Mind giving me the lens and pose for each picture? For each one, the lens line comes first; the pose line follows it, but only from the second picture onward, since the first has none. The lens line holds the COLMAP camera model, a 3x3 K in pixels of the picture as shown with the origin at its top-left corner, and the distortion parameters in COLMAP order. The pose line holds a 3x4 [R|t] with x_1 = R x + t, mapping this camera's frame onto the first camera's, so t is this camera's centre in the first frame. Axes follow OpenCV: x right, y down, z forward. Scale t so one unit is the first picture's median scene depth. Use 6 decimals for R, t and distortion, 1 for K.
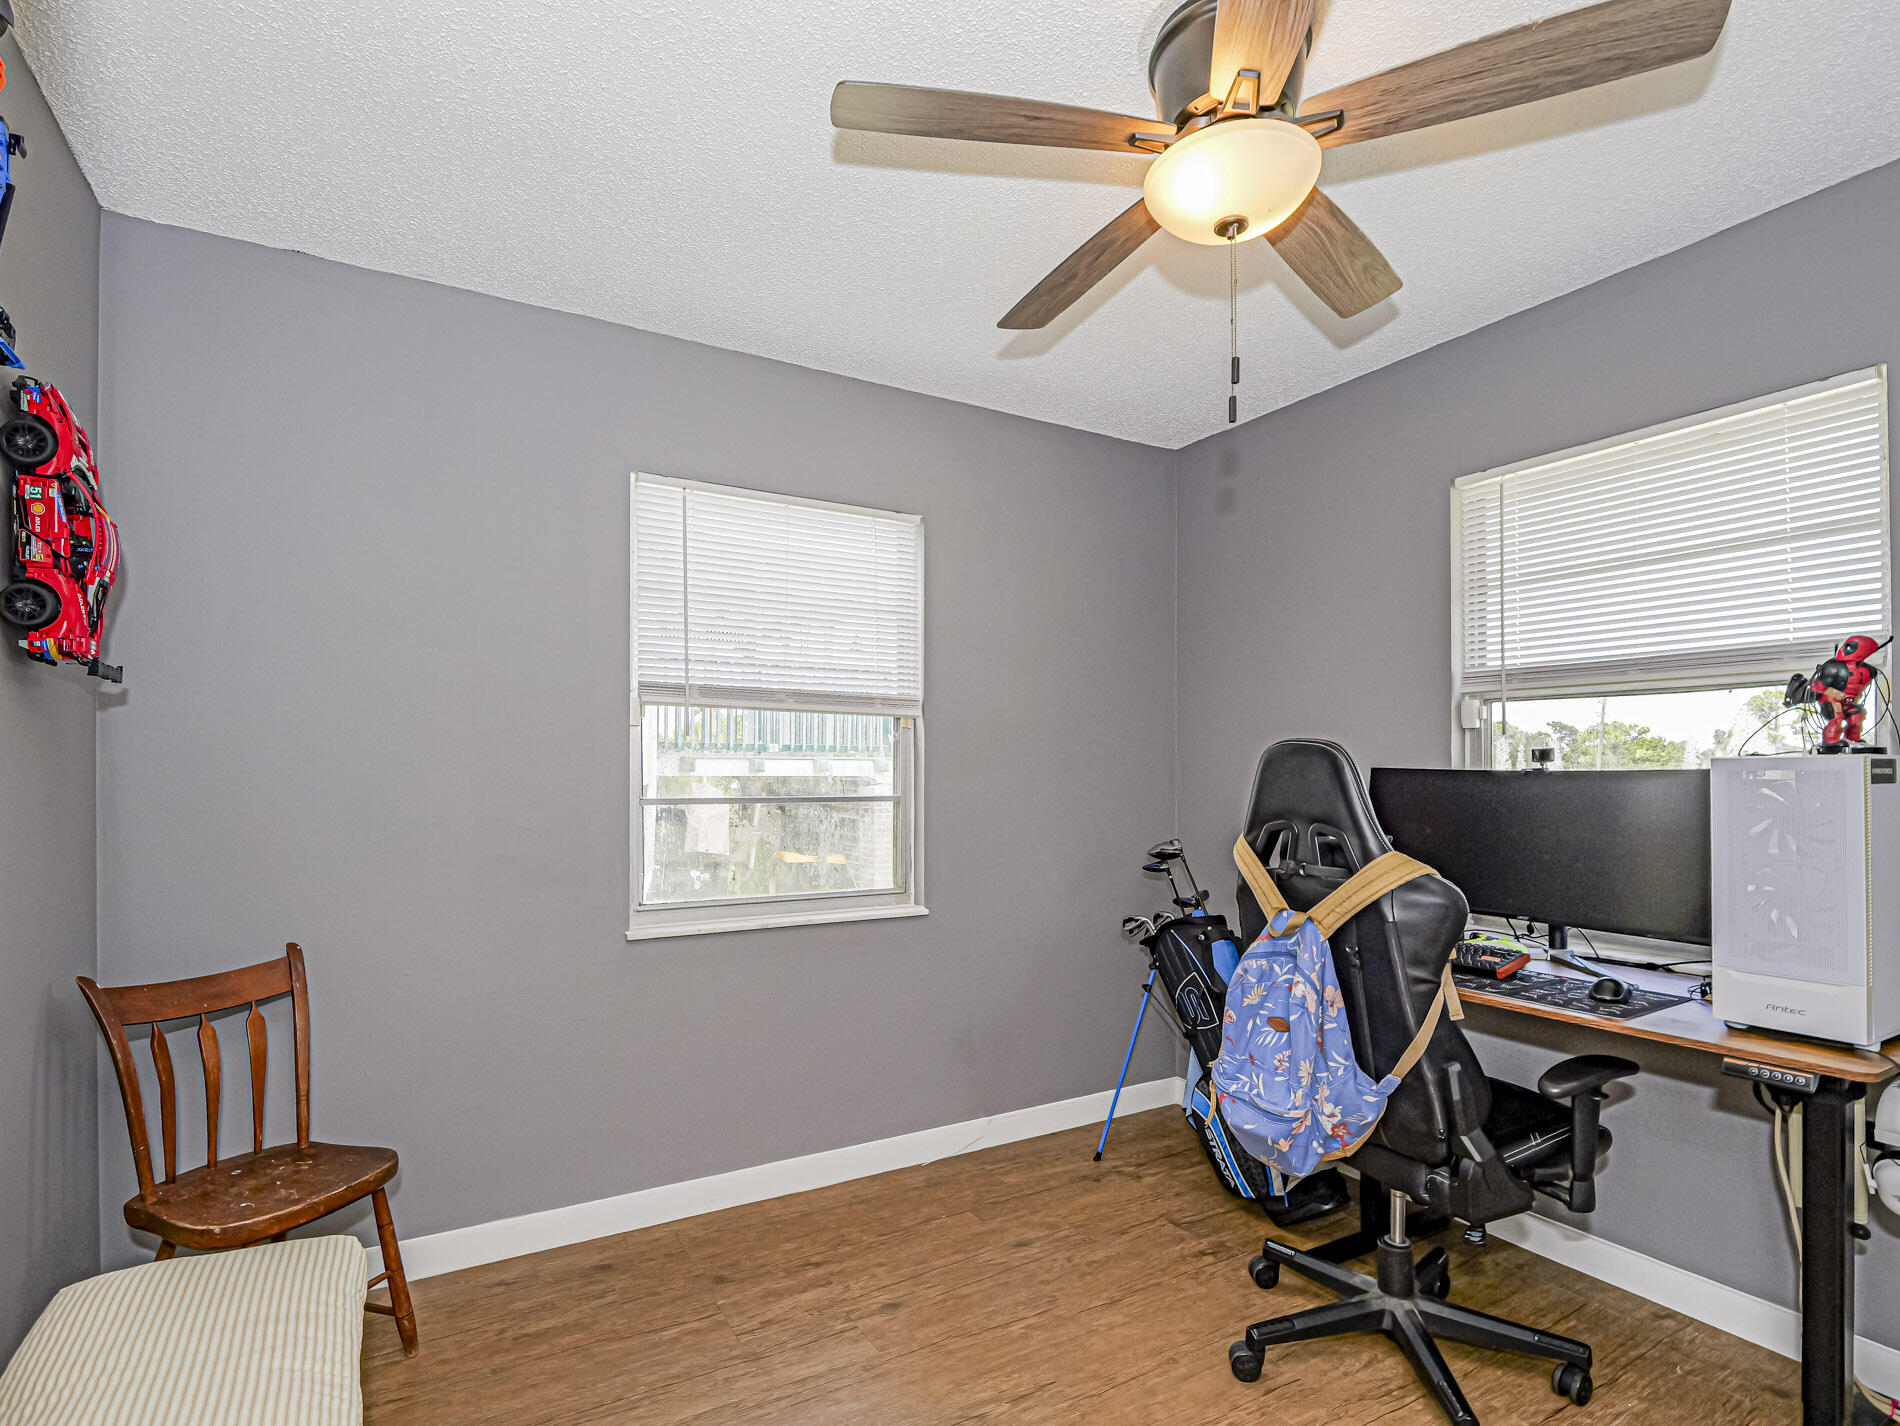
lens RADIAL K [[967.4, 0, 945.5], [0, 967.4, 770.5], [0, 0, 1]] dist [-0.002046, -0.000222]
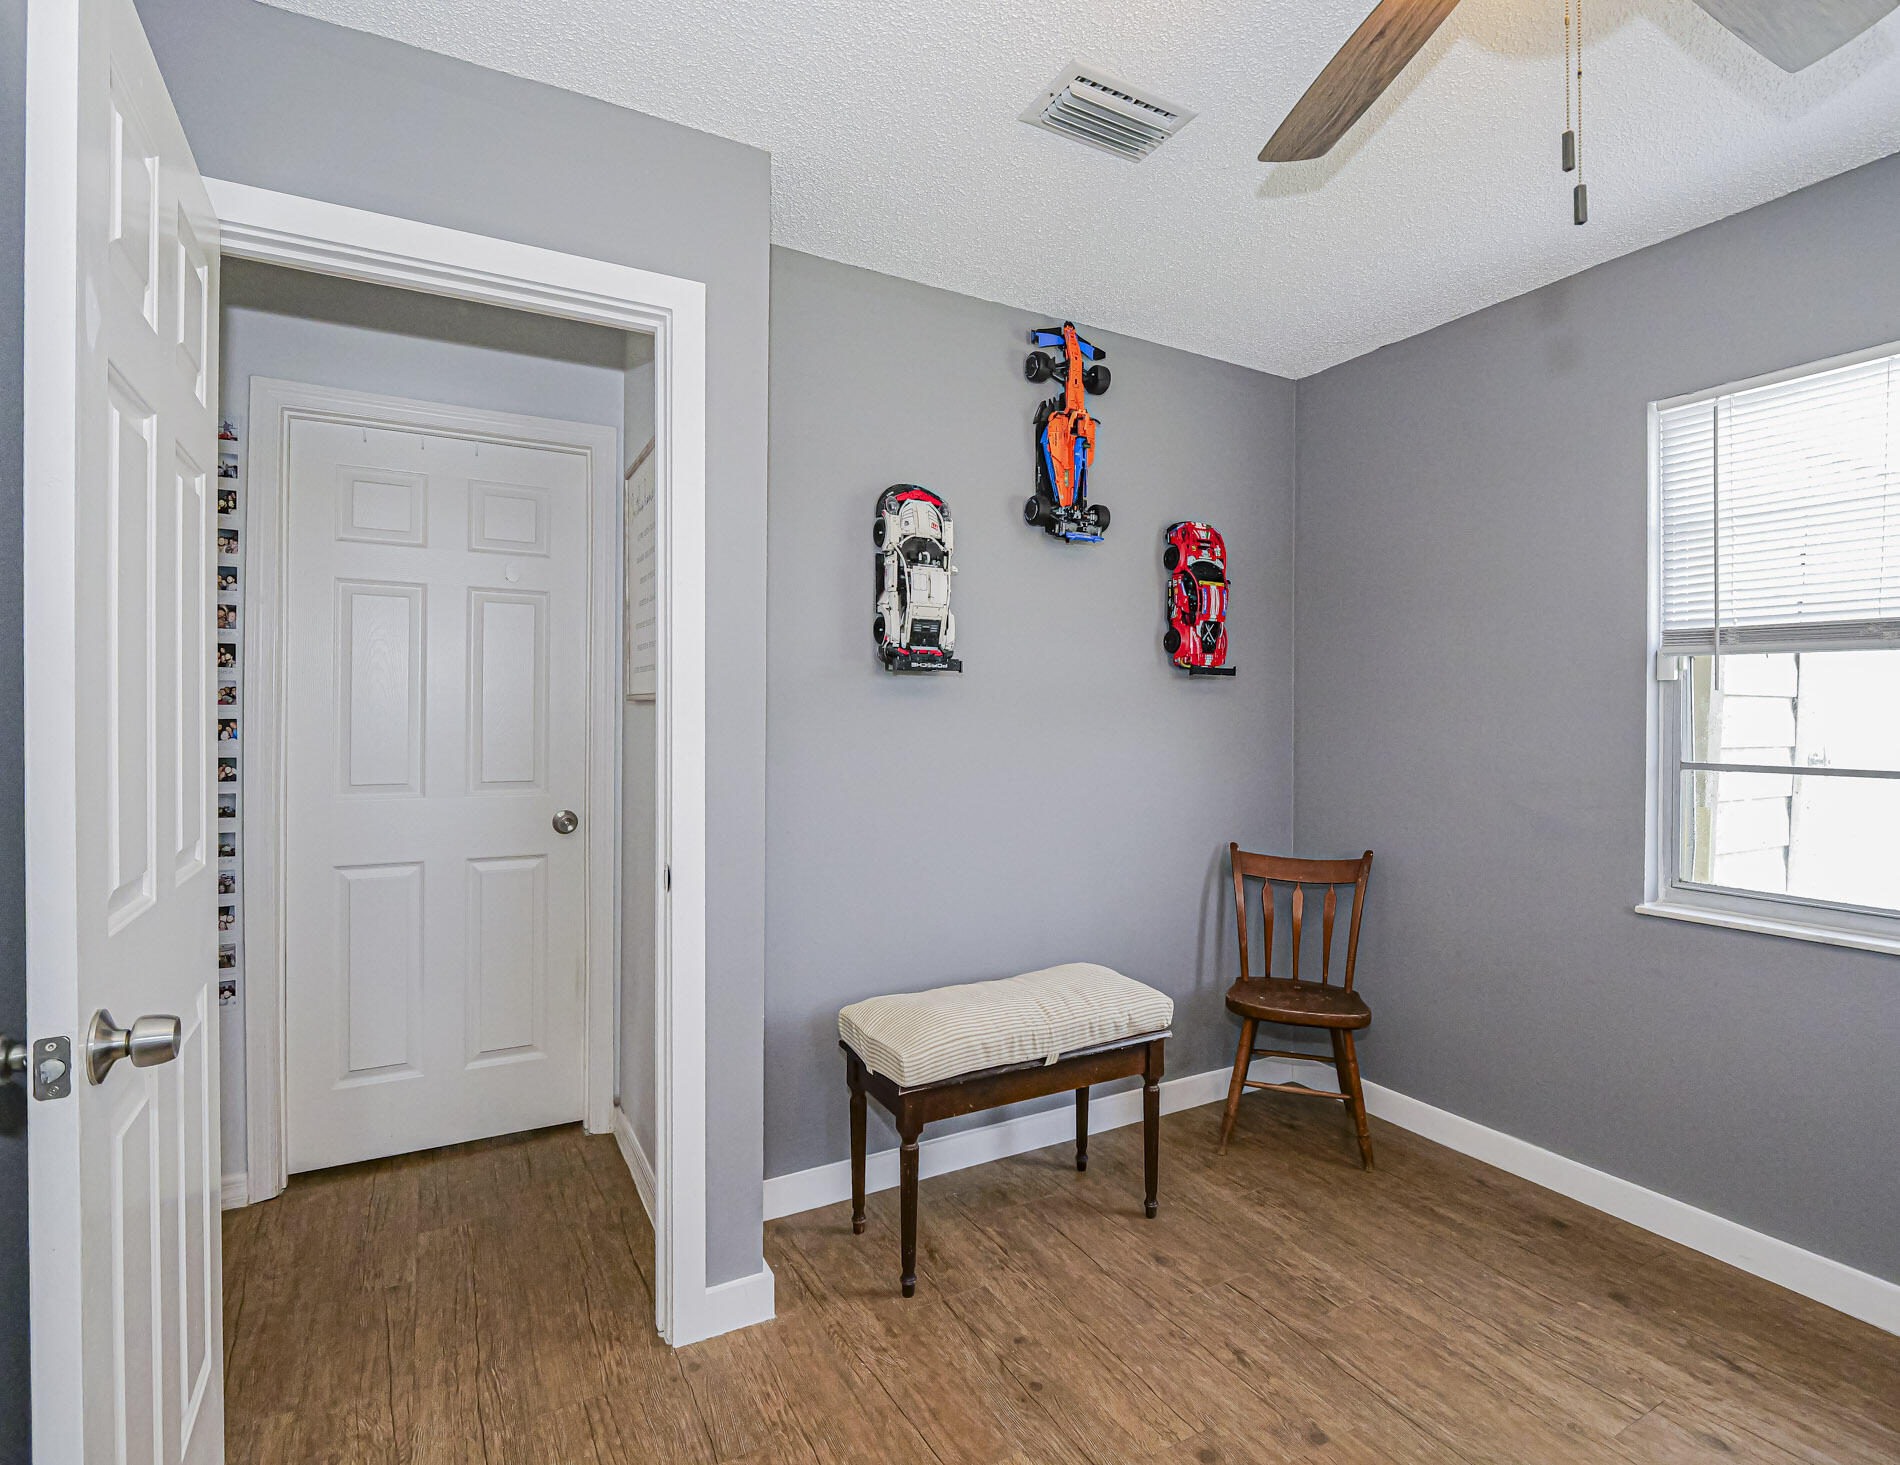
lens RADIAL K [[977.4, 0, 948.3], [0, 977.4, 722.7], [0, 0, 1]] dist [-0.000428, -0.000347]
pose [[-0.025229, 0.008836, -0.999643, 0.772273], [-0.001354, 0.999960, 0.008873, -0.017975], [0.999681, 0.001577, -0.025216, 0.445474]]
